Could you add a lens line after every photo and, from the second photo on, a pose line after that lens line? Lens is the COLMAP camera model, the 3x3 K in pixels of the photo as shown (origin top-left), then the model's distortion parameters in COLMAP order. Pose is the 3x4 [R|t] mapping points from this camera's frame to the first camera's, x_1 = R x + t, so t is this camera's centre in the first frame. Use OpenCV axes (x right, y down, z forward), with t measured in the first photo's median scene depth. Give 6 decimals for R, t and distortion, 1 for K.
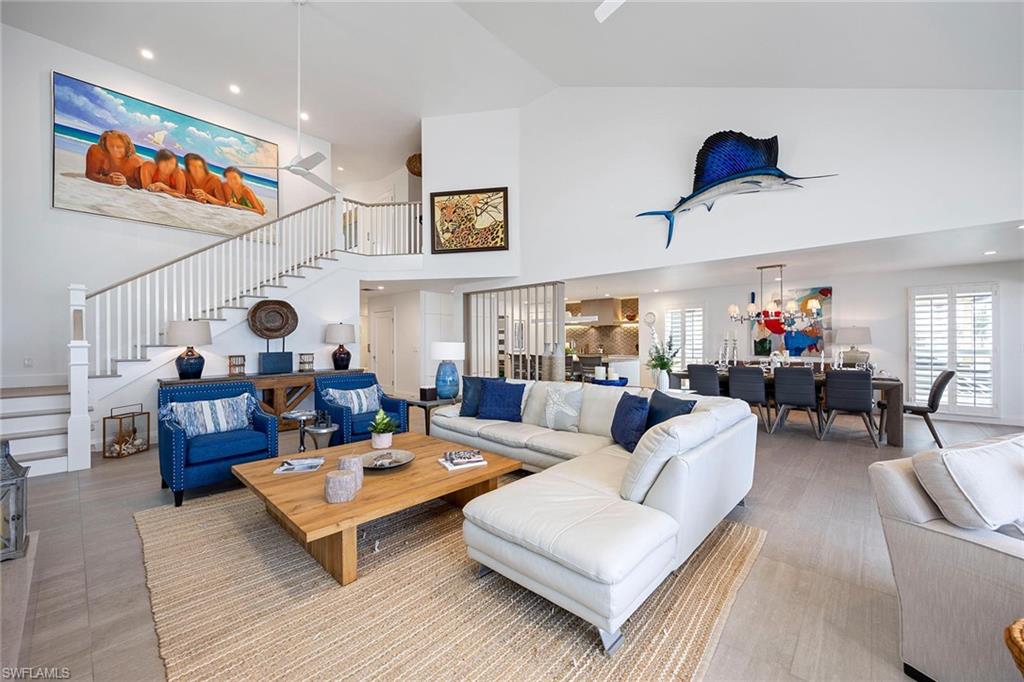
lens RADIAL K [[392.9, 0, 517.0], [0, 392.9, 340.4], [0, 0, 1]] dist [-0.000253, -0.000034]
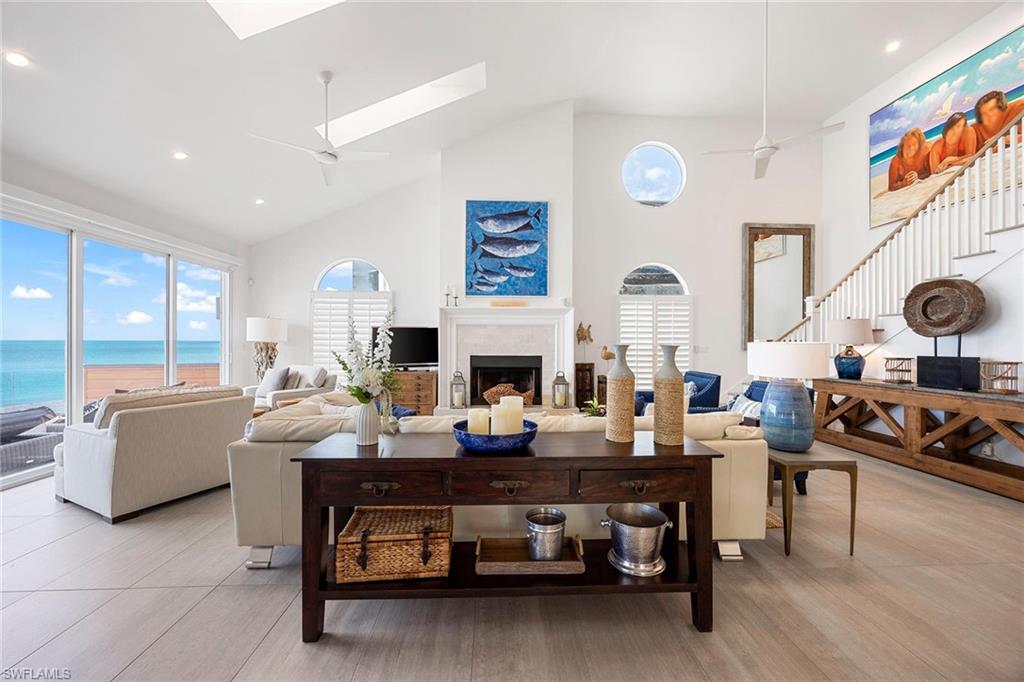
lens RADIAL K [[392.9, 0, 510.7], [0, 392.9, 340.6], [0, 0, 1]] dist [-0.000253, -0.000034]
pose [[-0.700057, -0.003882, -0.714076, 0.351174], [-0.002358, 0.999992, -0.003125, 0.006135], [0.714083, -0.000504, -0.700061, 0.842825]]
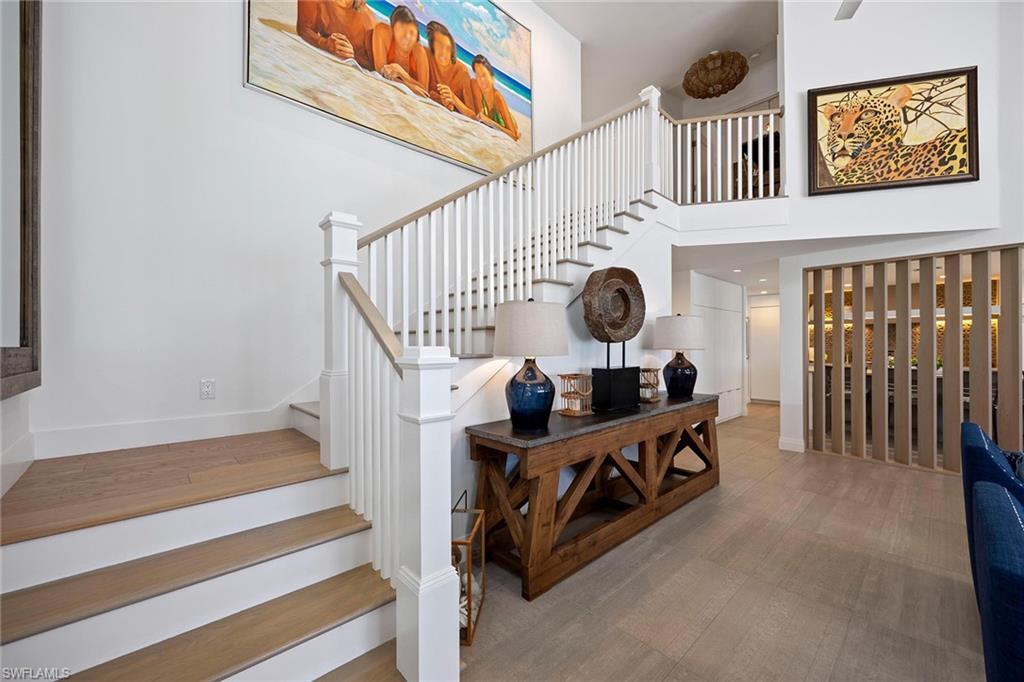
lens RADIAL K [[392.9, 0, 528.5], [0, 392.9, 344.2], [0, 0, 1]] dist [-0.000253, -0.000034]
pose [[0.996992, 0.001939, -0.077482, -0.621422], [-0.001841, 0.999997, 0.001340, -0.001602], [0.077485, -0.001194, 0.996993, 0.415479]]
